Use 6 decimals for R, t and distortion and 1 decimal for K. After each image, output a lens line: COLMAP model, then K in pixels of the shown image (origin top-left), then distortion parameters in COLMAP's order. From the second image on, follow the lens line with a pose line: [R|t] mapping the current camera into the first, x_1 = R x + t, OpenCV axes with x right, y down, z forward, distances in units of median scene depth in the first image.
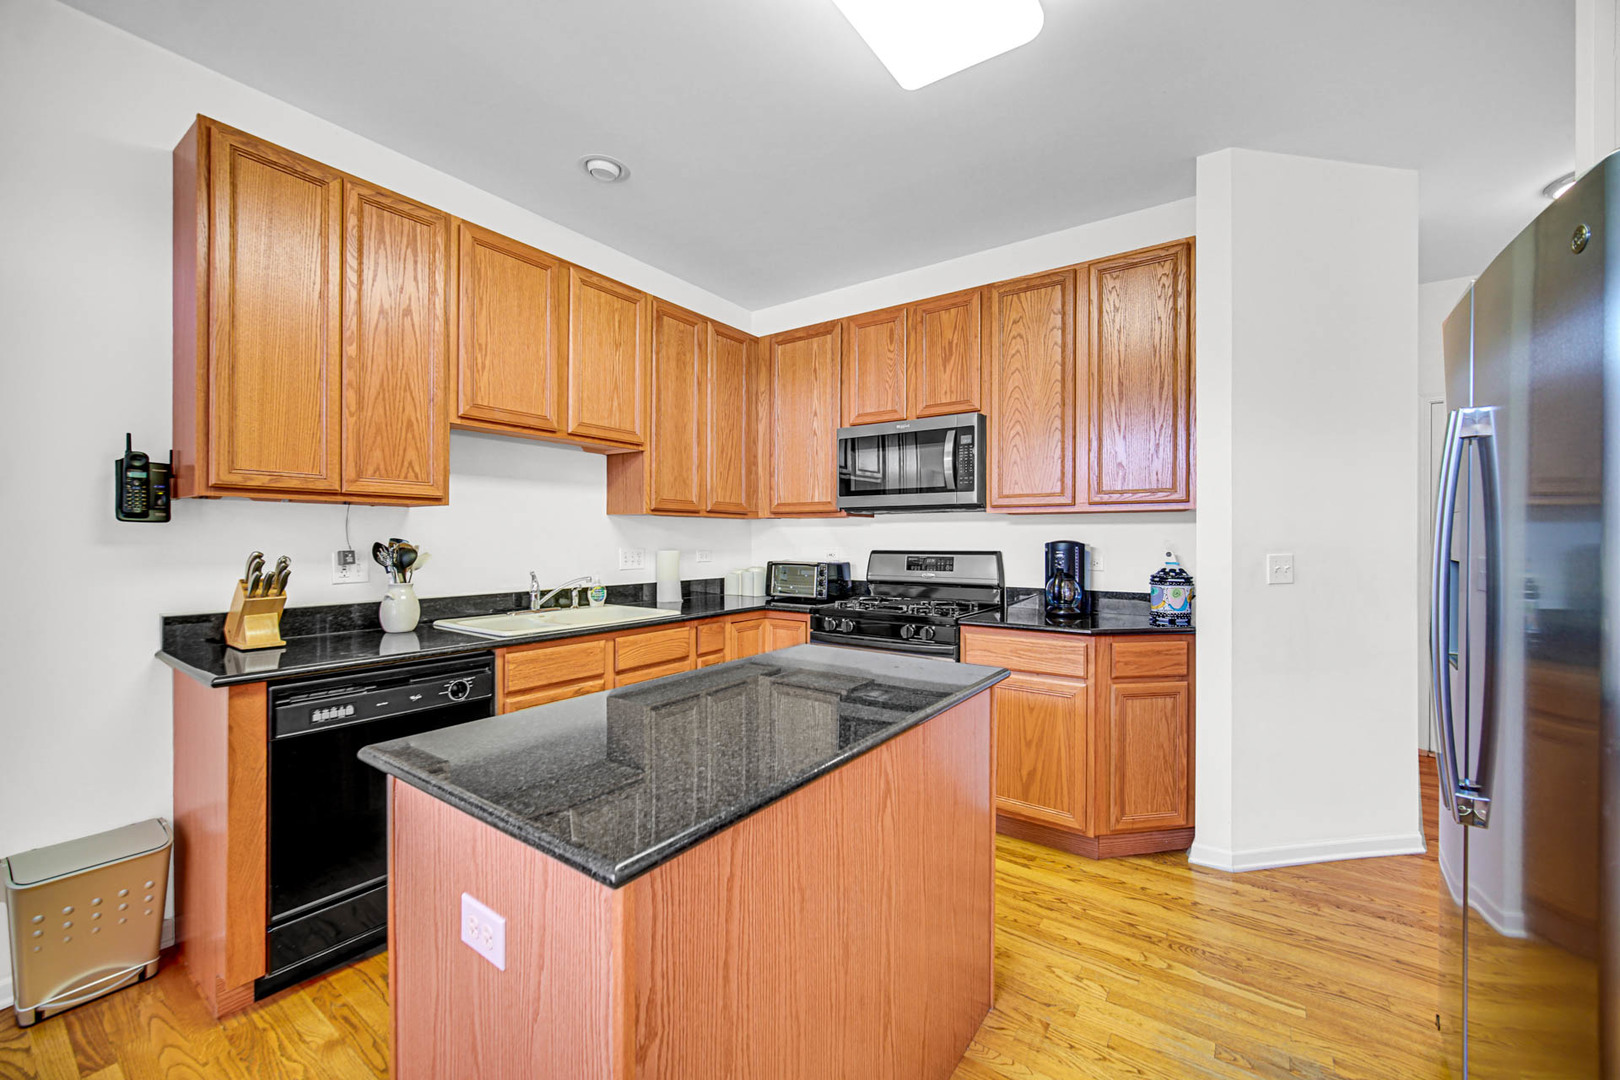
lens RADIAL K [[643.8, 0, 818.0], [0, 643.8, 538.8], [0, 0, 1]] dist [-0.004353, 0.001298]
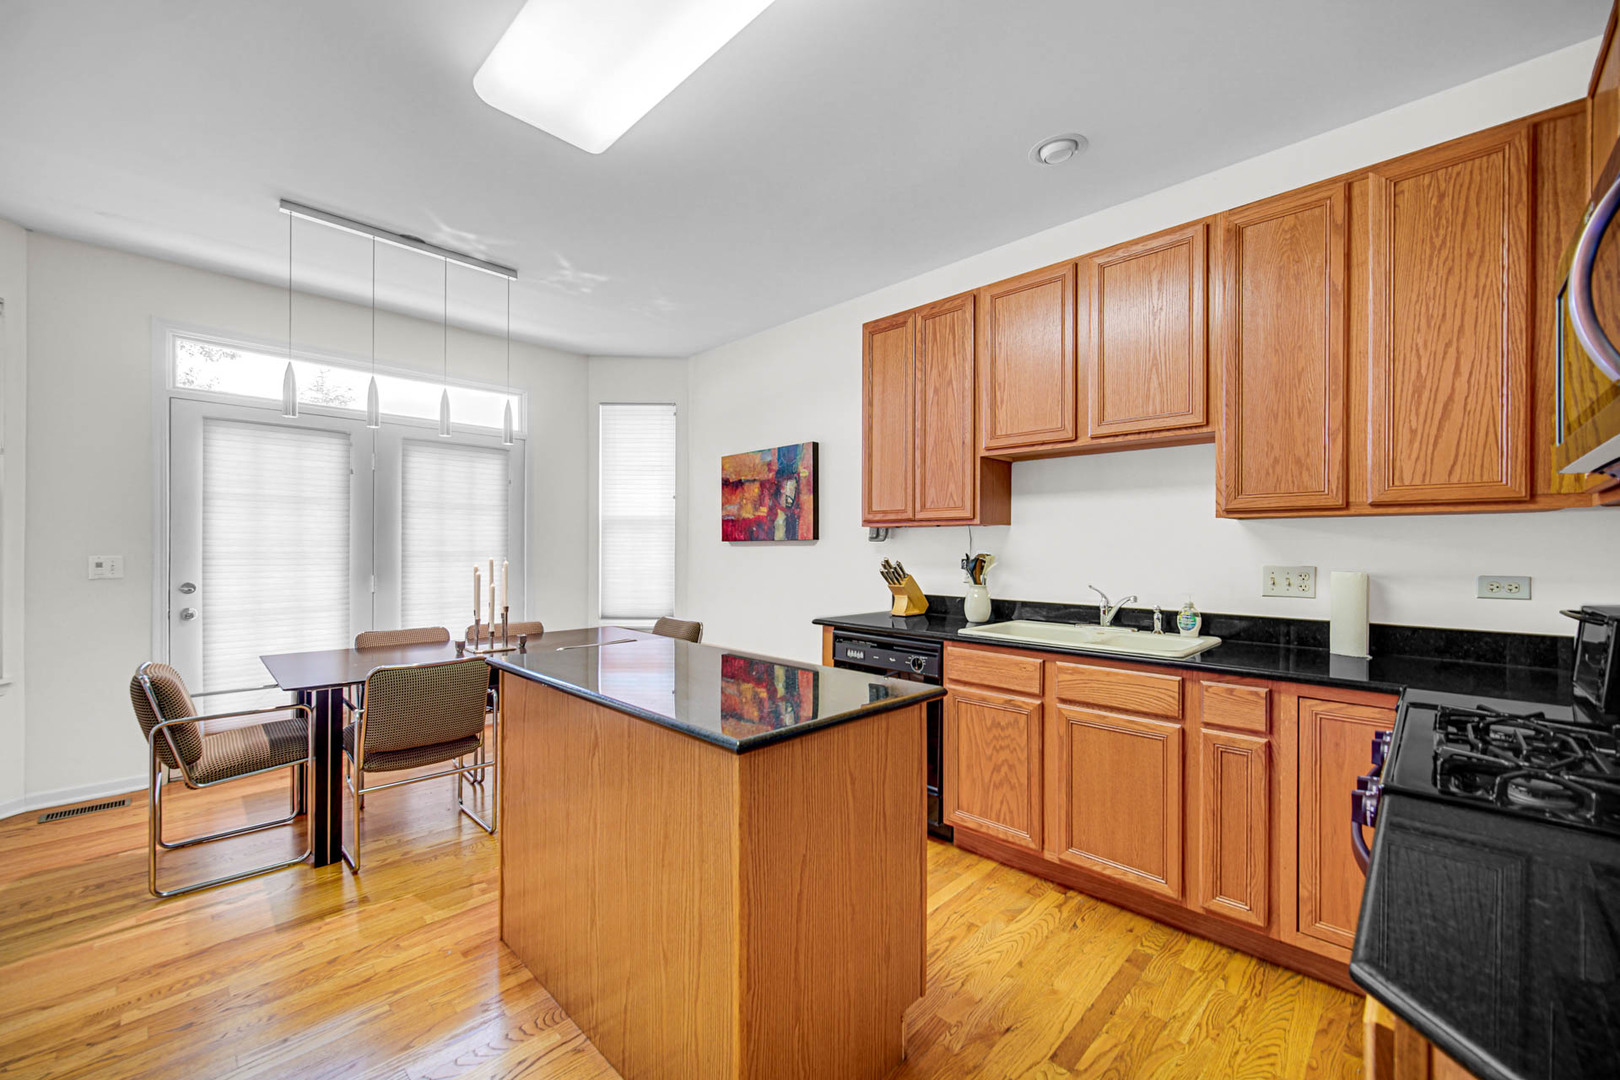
lens RADIAL K [[643.8, 0, 804.0], [0, 643.8, 553.6], [0, 0, 1]] dist [-0.004353, 0.001298]
pose [[-0.170969, 0.002020, -0.985274, 0.613280], [-0.008691, 0.999956, 0.003559, 0.003548], [0.985238, 0.009172, -0.170944, 0.771290]]
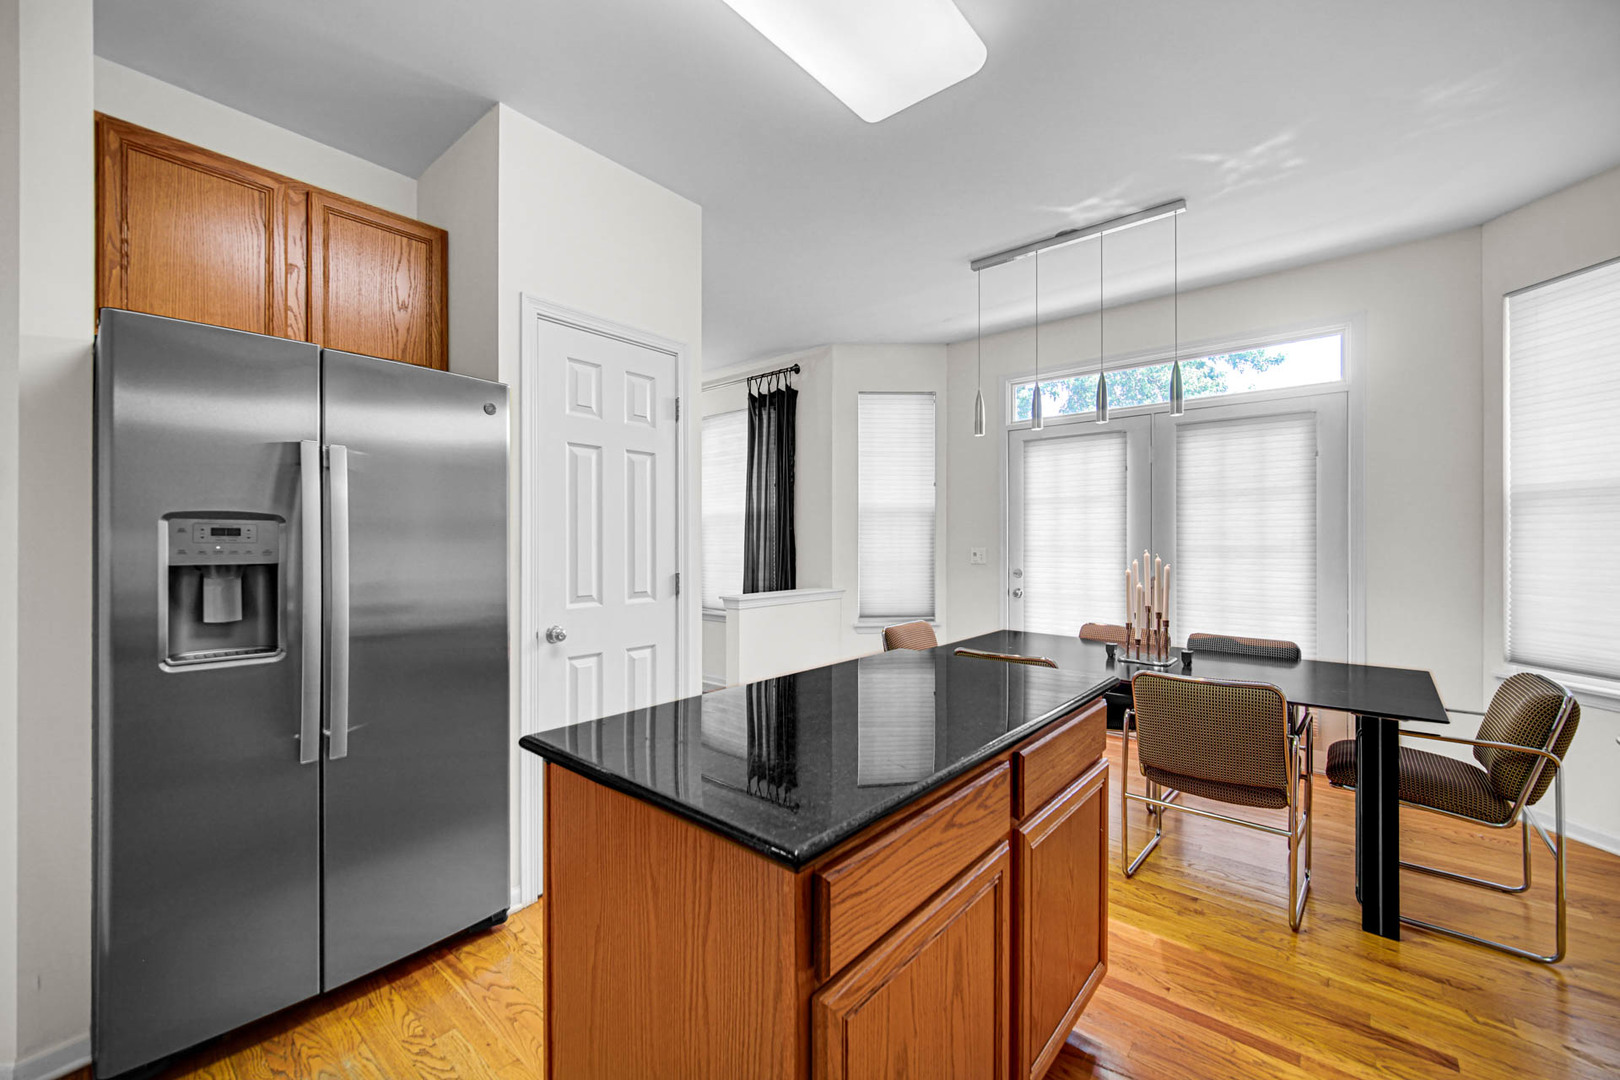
lens RADIAL K [[643.8, 0, 808.7], [0, 643.8, 538.1], [0, 0, 1]] dist [-0.004353, 0.001298]
pose [[-0.995249, -0.004312, 0.097268, -0.050174], [-0.004603, 0.999986, -0.002767, 0.002812], [-0.097255, -0.003202, -0.995254, 1.069481]]
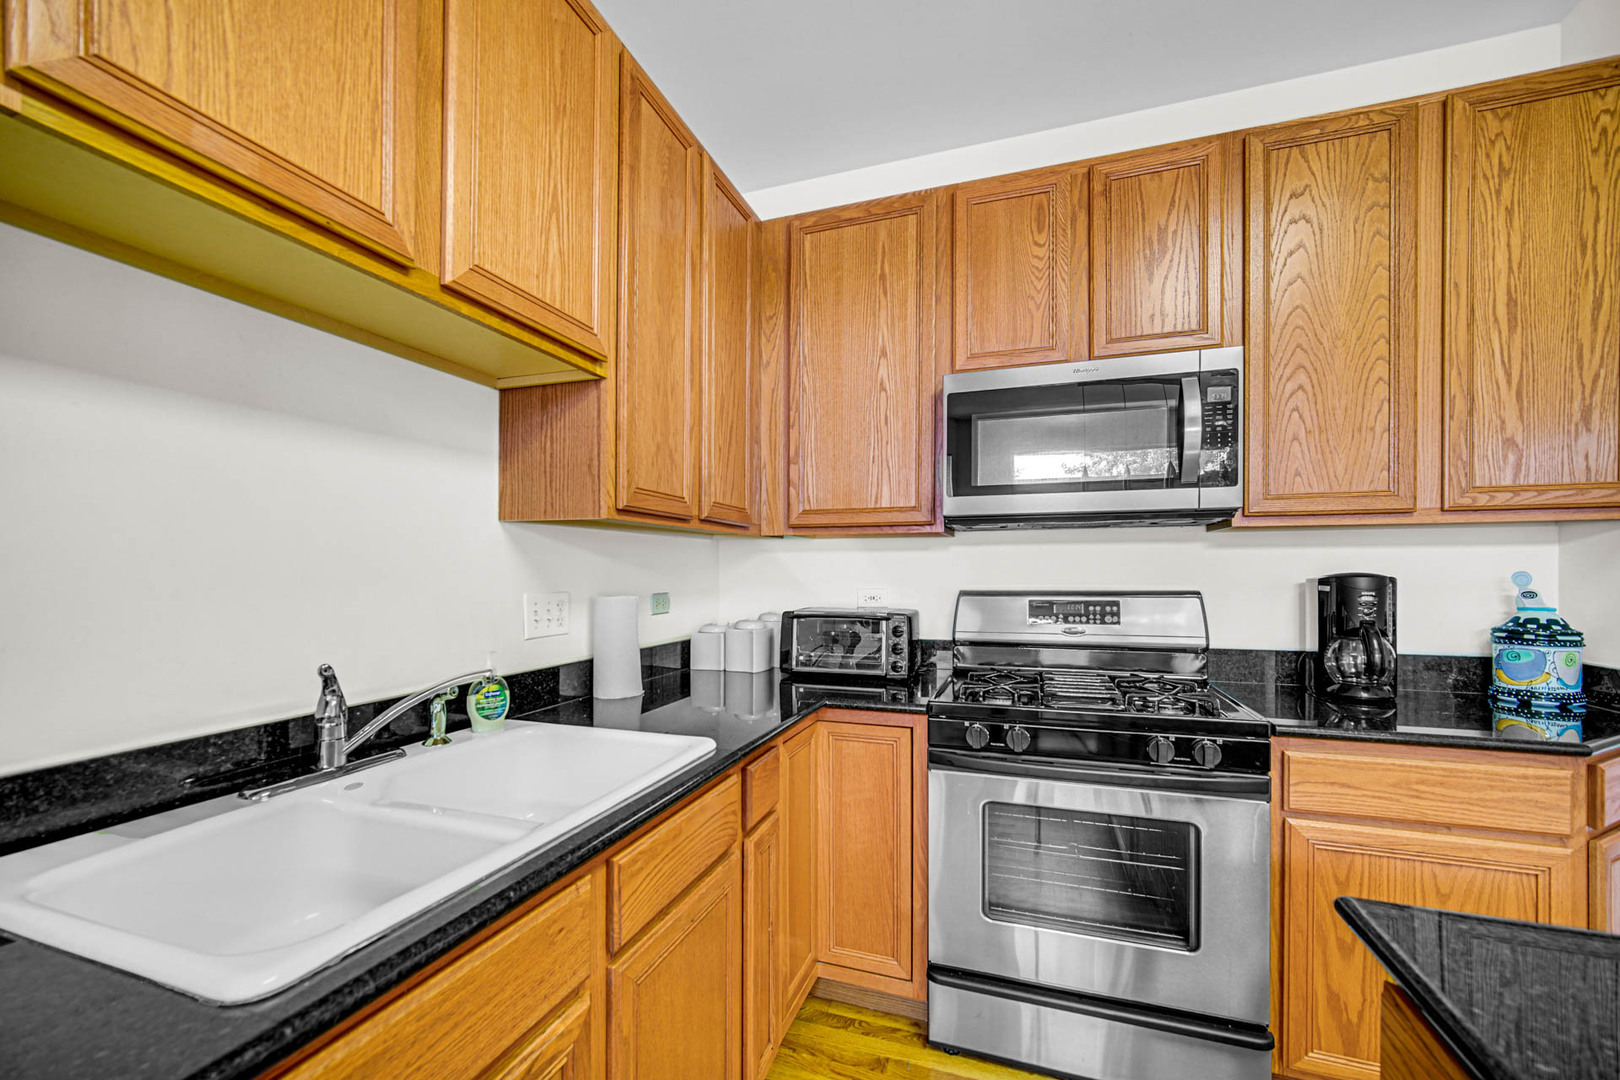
lens RADIAL K [[643.8, 0, 797.7], [0, 643.8, 568.3], [0, 0, 1]] dist [-0.004353, 0.001298]
pose [[0.963847, -0.001520, 0.266453, -0.299566], [0.002937, 0.999984, -0.004921, -0.000699], [-0.266442, 0.005525, 0.963835, 0.611657]]
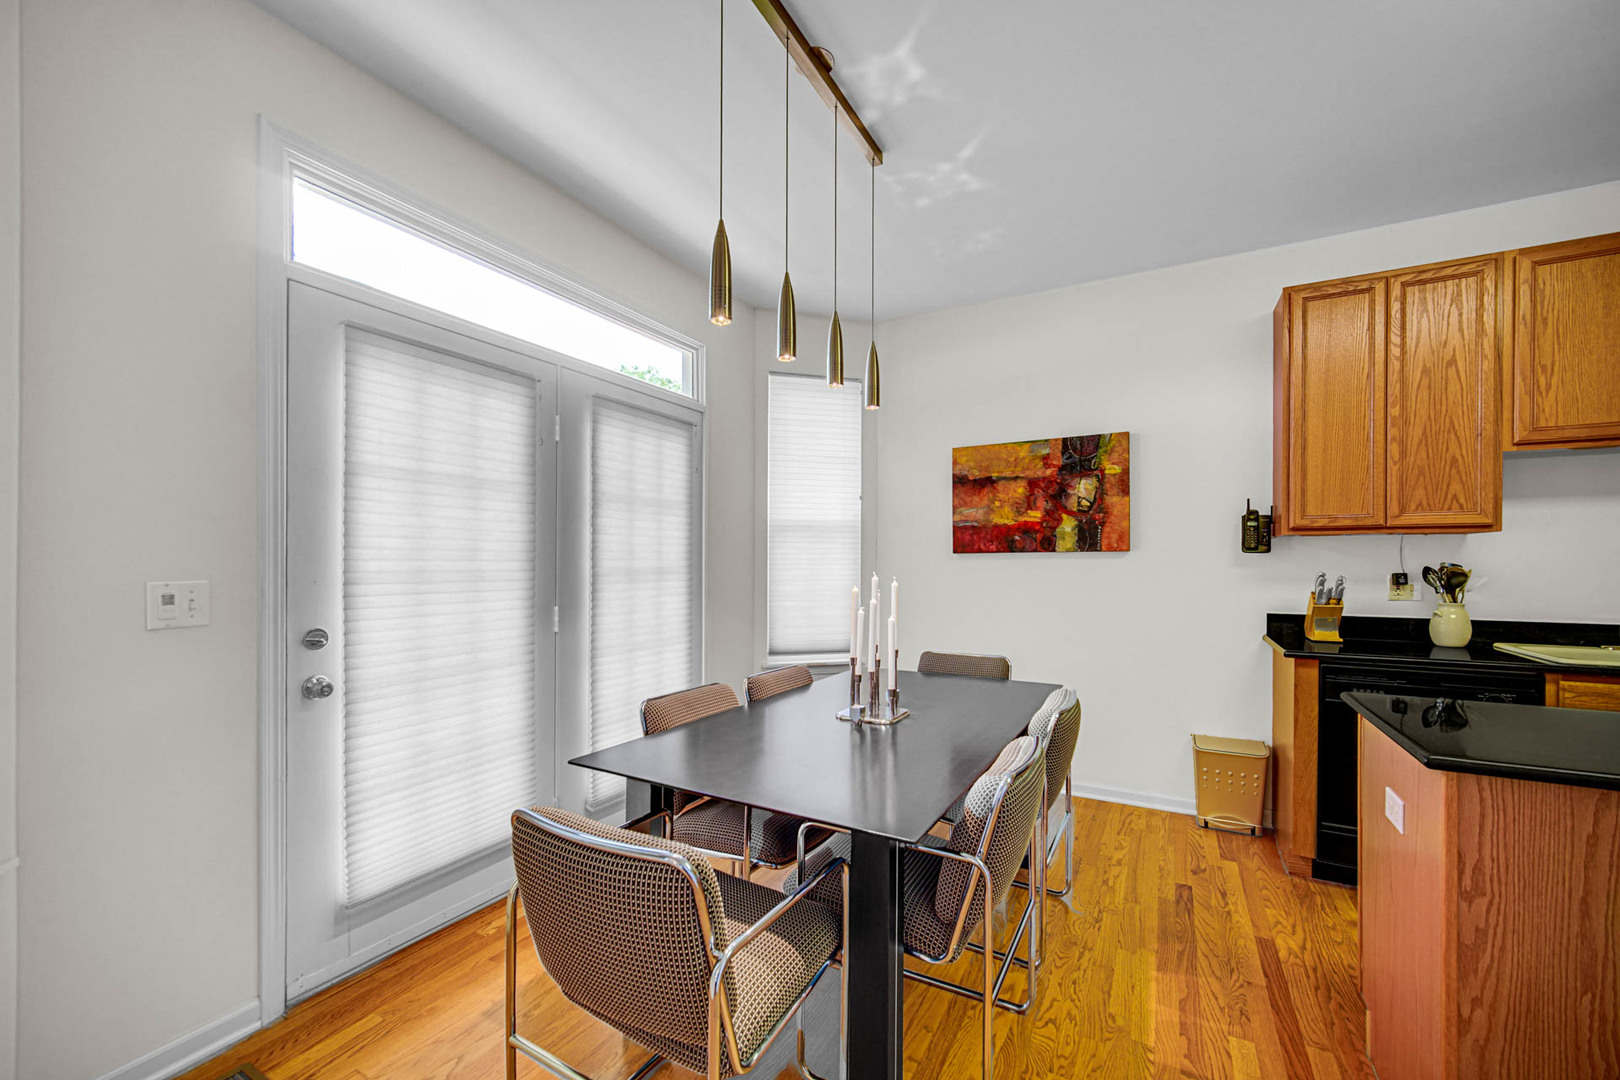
lens RADIAL K [[643.8, 0, 803.3], [0, 643.8, 564.4], [0, 0, 1]] dist [-0.004353, 0.001298]
pose [[0.102264, -0.000900, -0.994757, 0.301350], [-0.004177, 0.999990, -0.001334, 0.006606], [0.994748, 0.004292, 0.102260, -0.202515]]
